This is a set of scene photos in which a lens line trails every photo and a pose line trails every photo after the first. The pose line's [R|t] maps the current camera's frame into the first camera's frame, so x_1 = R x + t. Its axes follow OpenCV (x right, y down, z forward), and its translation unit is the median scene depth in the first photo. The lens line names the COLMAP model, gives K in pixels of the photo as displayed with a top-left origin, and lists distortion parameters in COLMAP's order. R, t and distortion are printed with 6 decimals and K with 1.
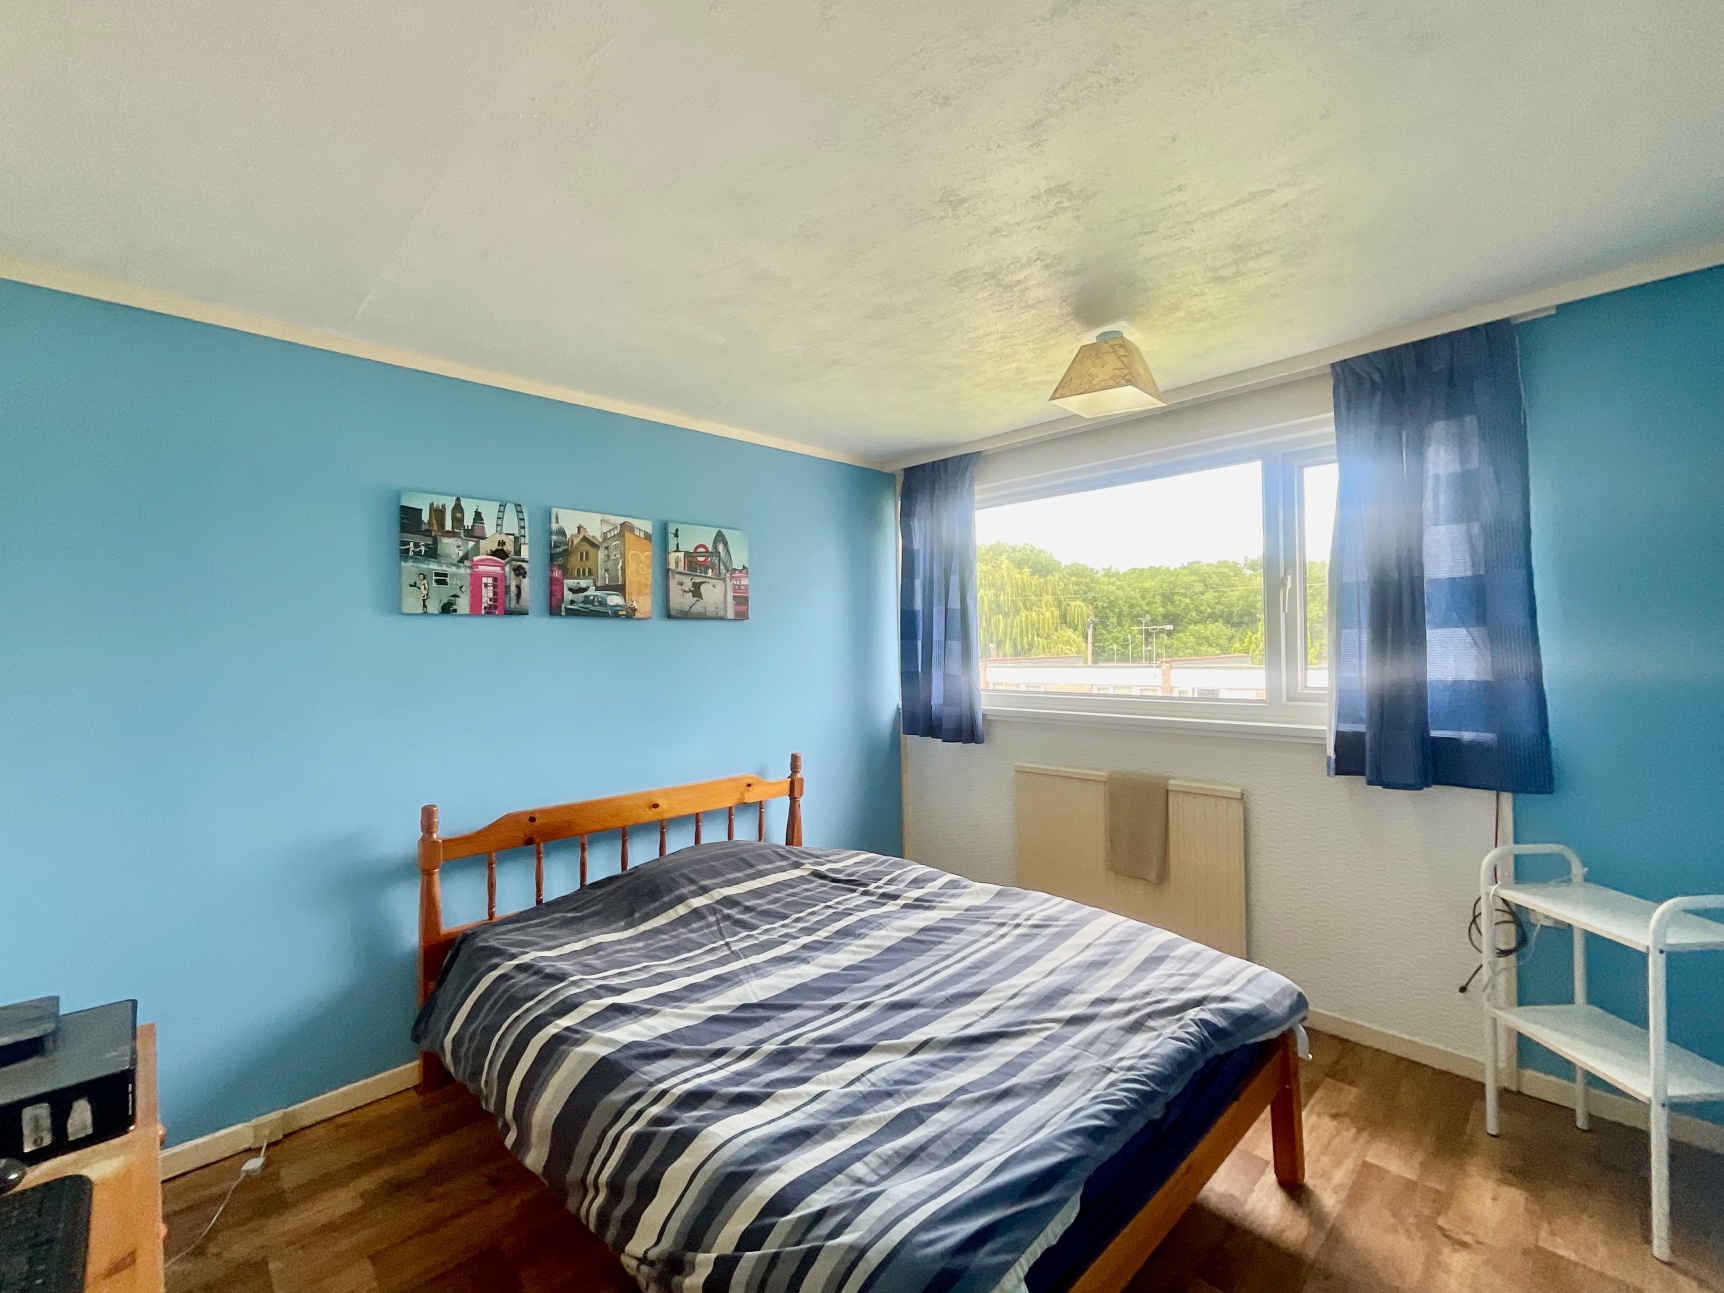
lens RADIAL K [[748.3, 0, 866.9], [0, 748.3, 649.6], [0, 0, 1]] dist [-0.000556, 0.000035]
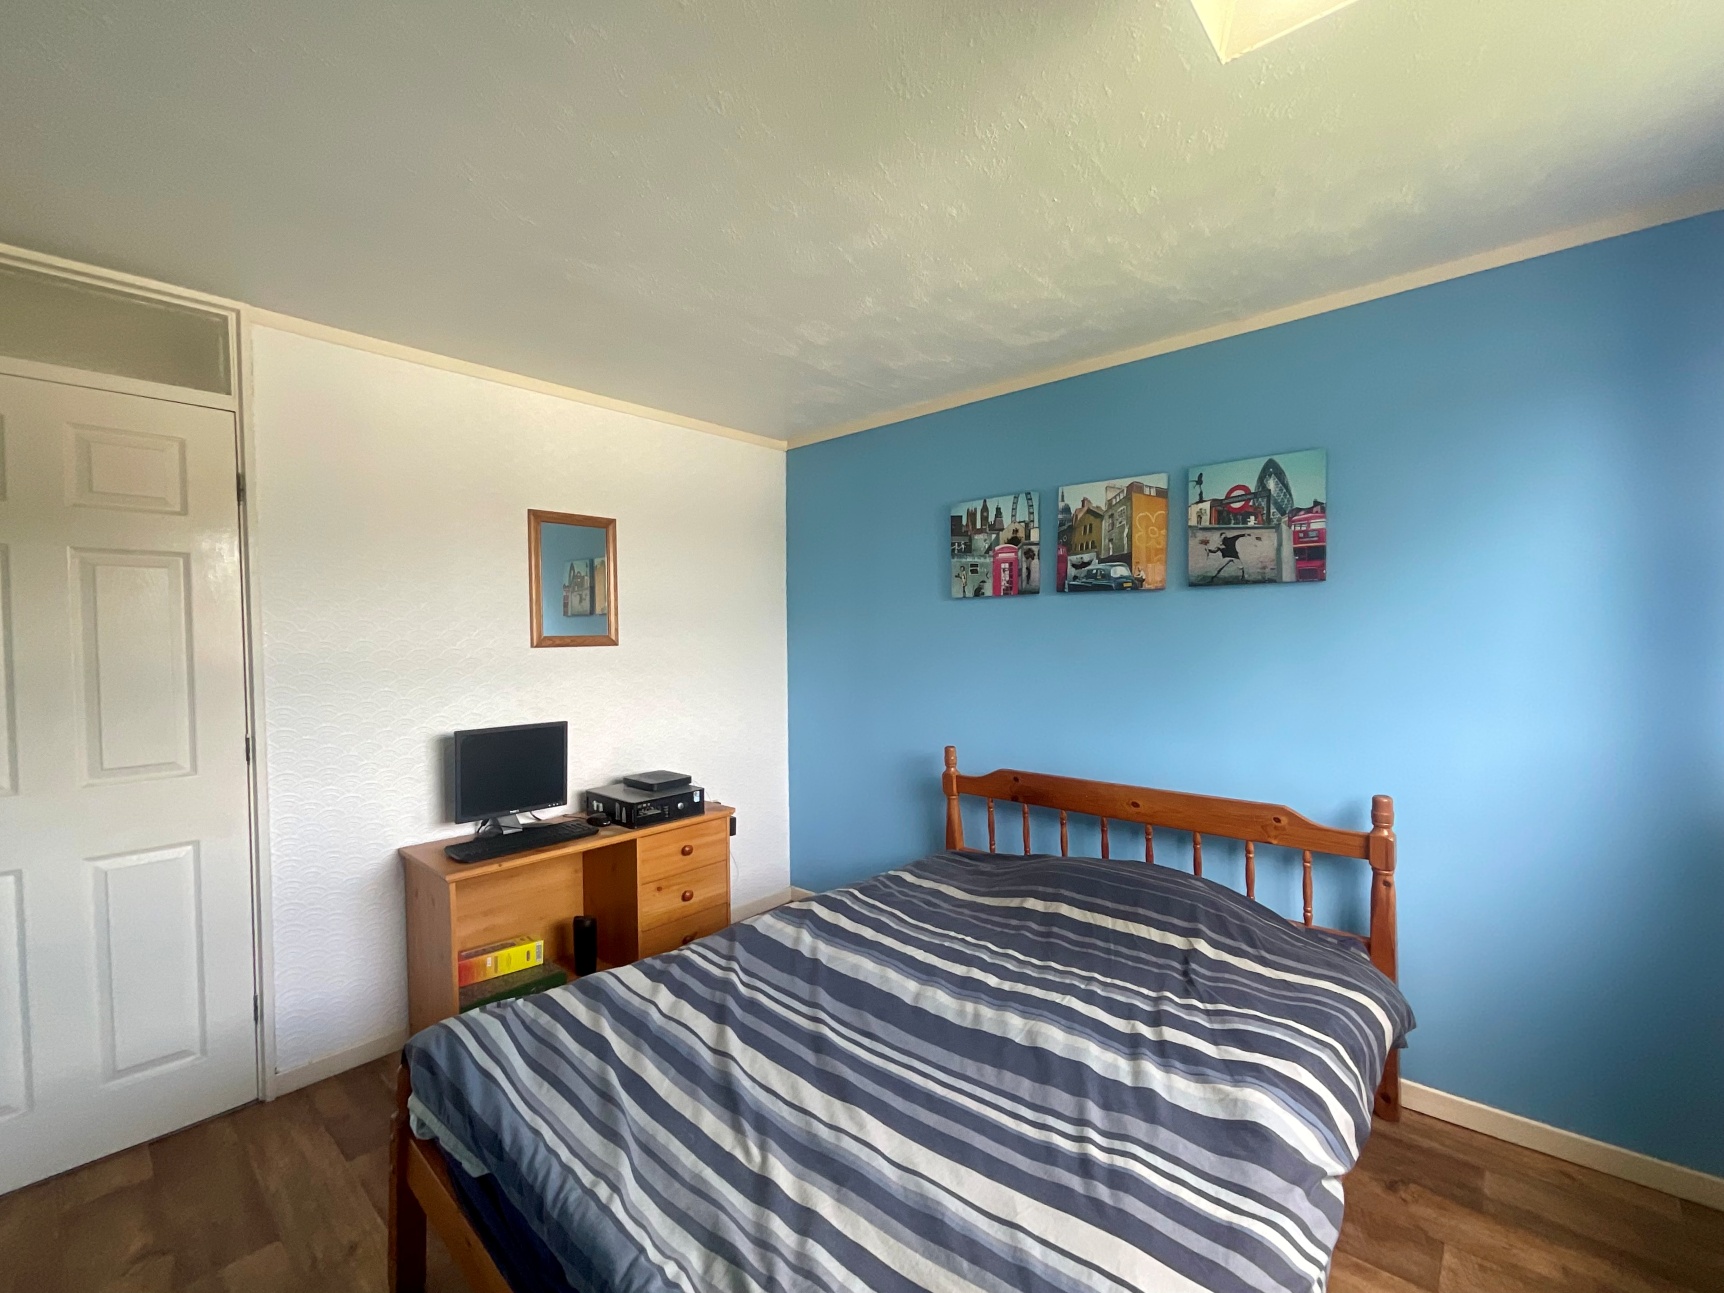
lens RADIAL K [[747.1, 0, 860.5], [0, 747.1, 647.6], [0, 0, 1]] dist [-0.002628, -0.000272]
pose [[0.051345, 0.035331, -0.998056, 0.623769], [0.007775, 0.999330, 0.035777, -0.008978], [0.998651, -0.009597, 0.051036, 0.703058]]
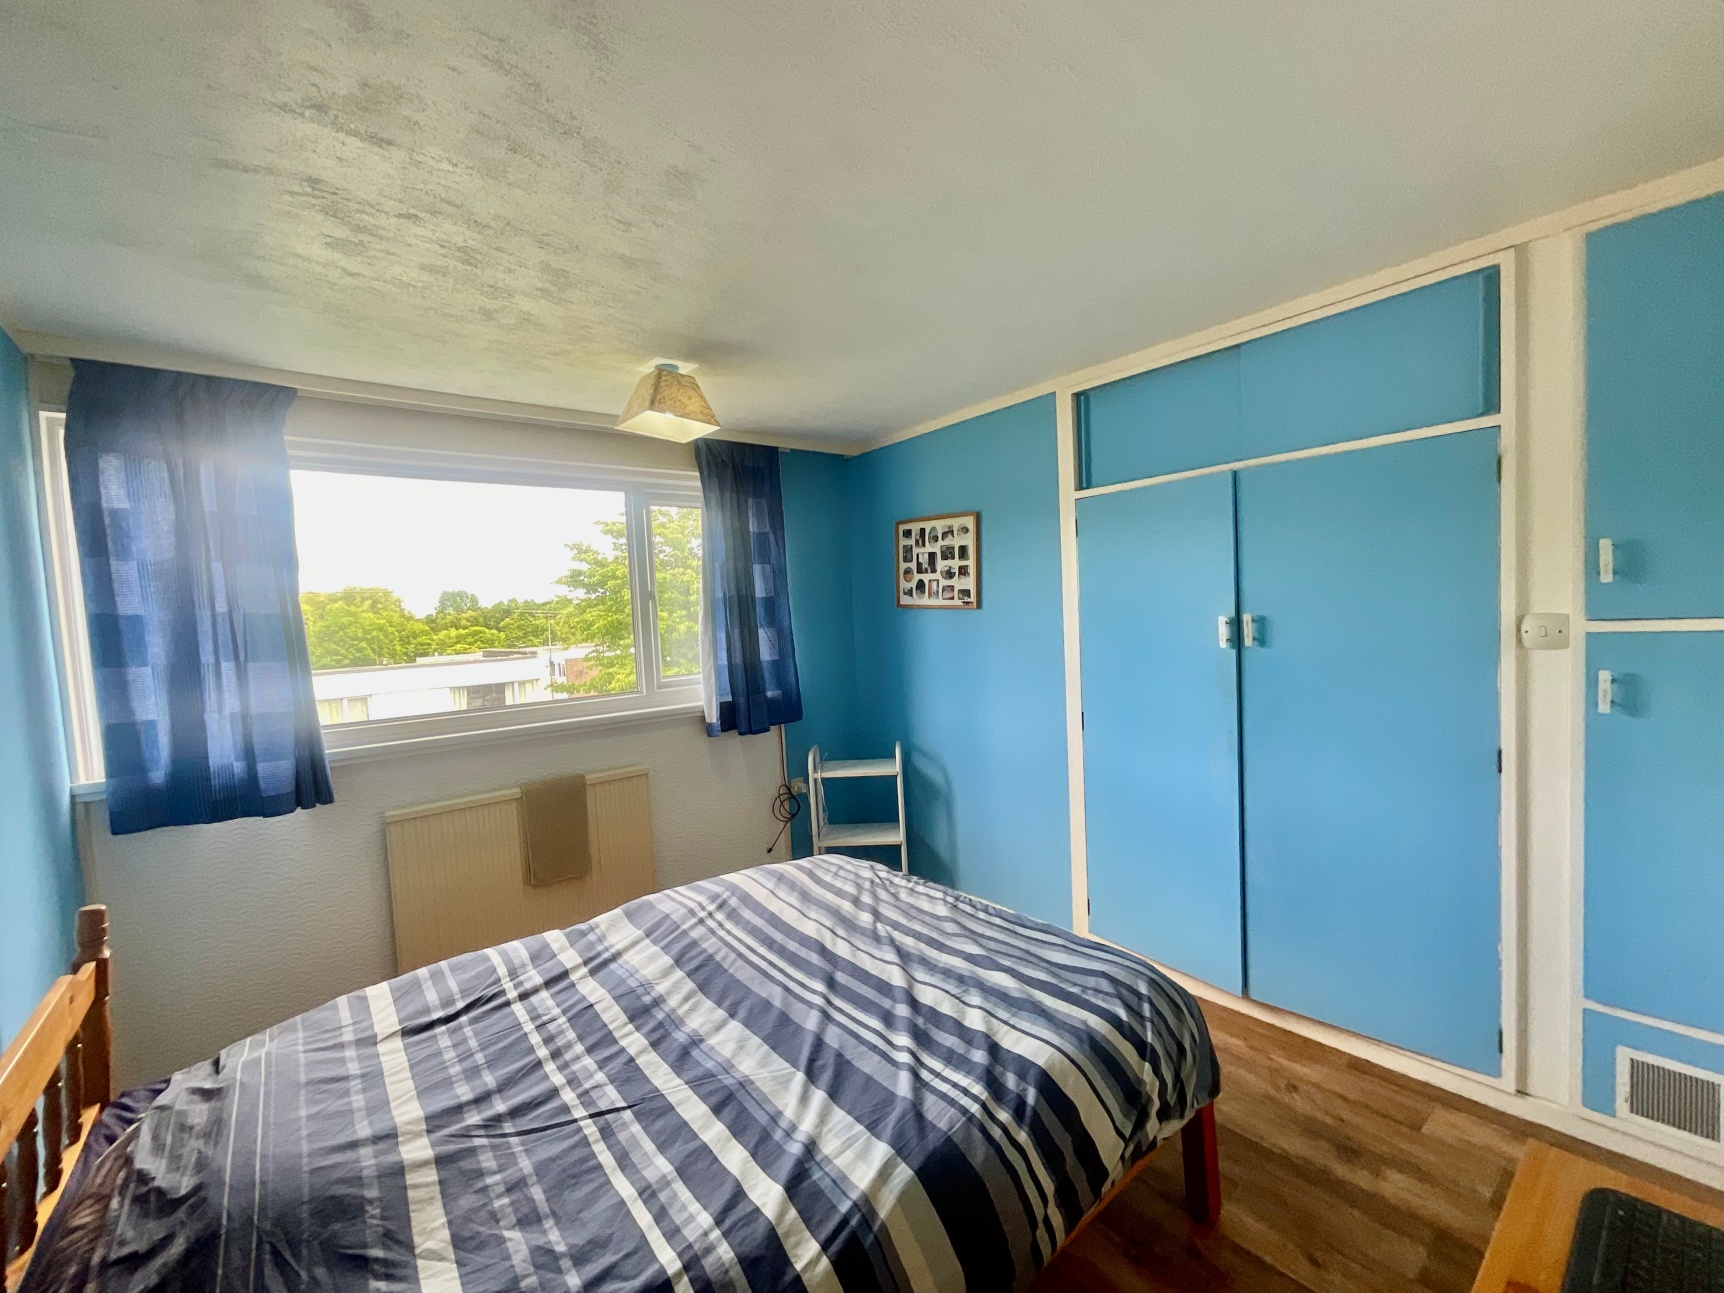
lens RADIAL K [[708.9, 0, 876.2], [0, 708.9, 648.0], [0, 0, 1]] dist [0.000438, 0.000095]
pose [[0.080420, -0.034583, 0.996161, -0.652287], [0.058413, 0.997844, 0.029926, -0.016606], [-0.995048, 0.055782, 0.082266, 0.575688]]
